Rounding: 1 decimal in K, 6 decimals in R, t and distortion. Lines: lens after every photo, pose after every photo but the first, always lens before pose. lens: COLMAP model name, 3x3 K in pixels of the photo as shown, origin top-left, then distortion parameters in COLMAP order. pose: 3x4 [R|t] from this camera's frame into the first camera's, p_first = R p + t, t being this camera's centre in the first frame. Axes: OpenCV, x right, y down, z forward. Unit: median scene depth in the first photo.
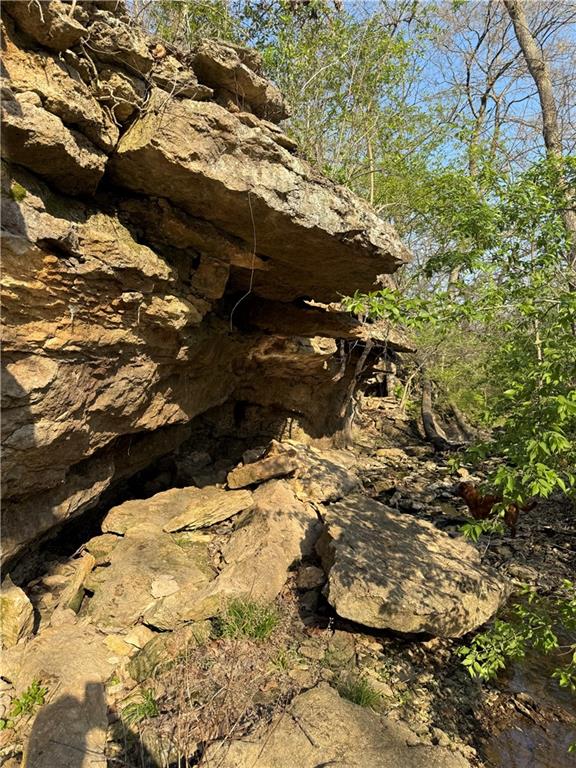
lens RADIAL K [[537.0, 0, 288.0], [0, 537.0, 384.0], [0, 0, 1]] dist [0.123454, -0.216686]
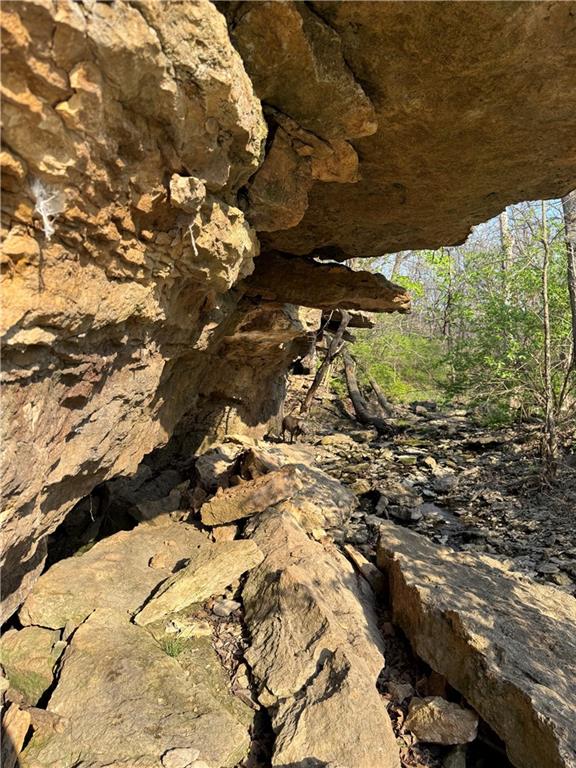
lens RADIAL K [[539.4, 0, 285.4], [0, 539.4, 387.4], [0, 0, 1]] dist [0.120773, -0.198421]
pose [[0.978630, -0.027241, 0.203815, -0.103384], [0.015908, 0.998245, 0.057036, -0.016877], [-0.205011, -0.052574, 0.977347, 0.213162]]
